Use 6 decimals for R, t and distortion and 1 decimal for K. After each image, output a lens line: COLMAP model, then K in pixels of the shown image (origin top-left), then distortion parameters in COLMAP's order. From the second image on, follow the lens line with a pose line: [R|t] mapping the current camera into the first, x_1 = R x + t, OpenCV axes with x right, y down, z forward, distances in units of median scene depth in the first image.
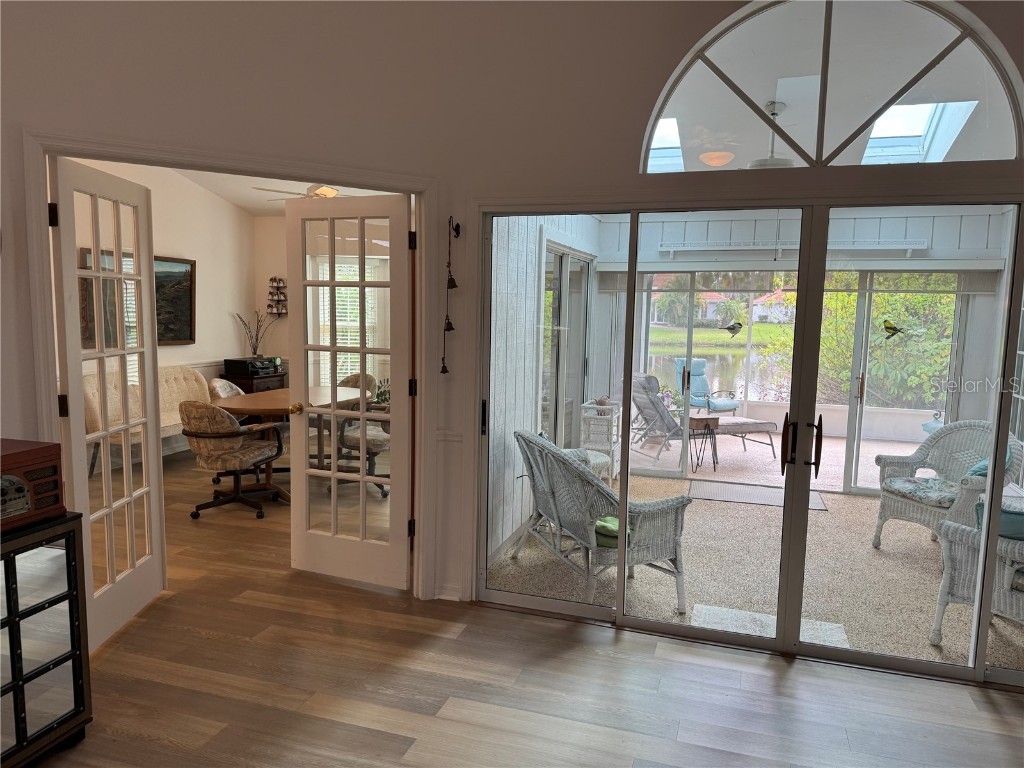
lens RADIAL K [[714.6, 0, 512.0], [0, 714.6, 385.8], [0, 0, 1]] dist [0.001624, -0.000587]
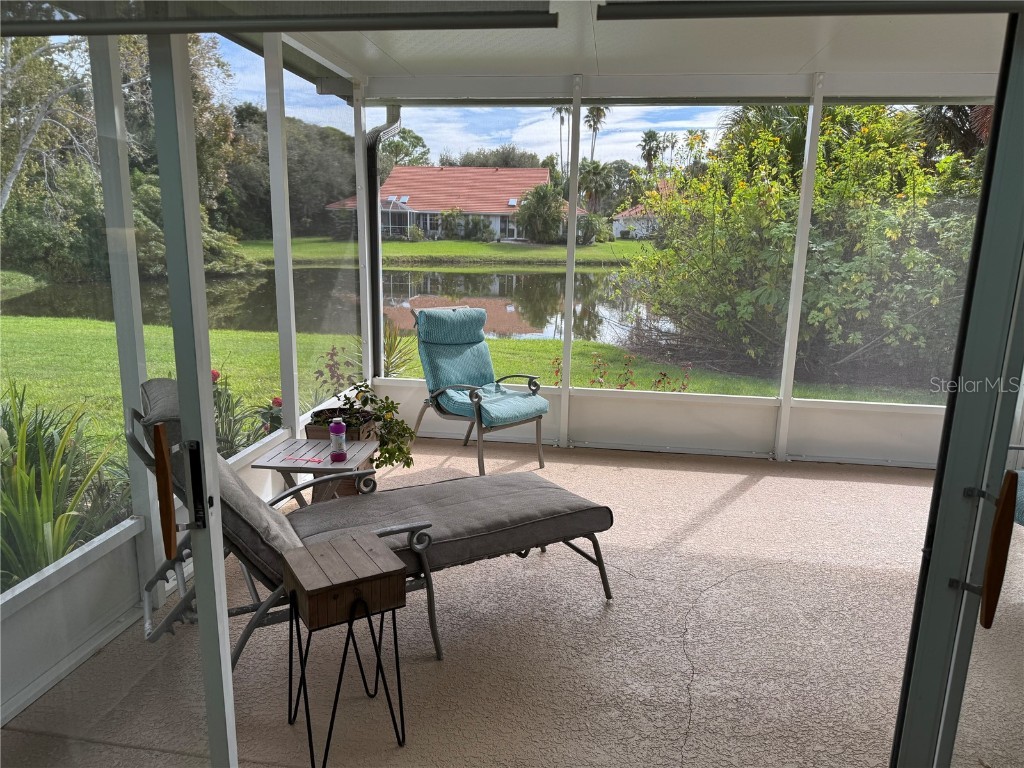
lens RADIAL K [[721.6, 0, 511.1], [0, 721.6, 386.0], [0, 0, 1]] dist [0.048966, -0.000252]
pose [[0.983645, -0.045038, 0.174396, 0.039388], [0.025564, 0.993341, 0.112343, -0.008154], [-0.178294, -0.106047, 0.978246, 0.099310]]
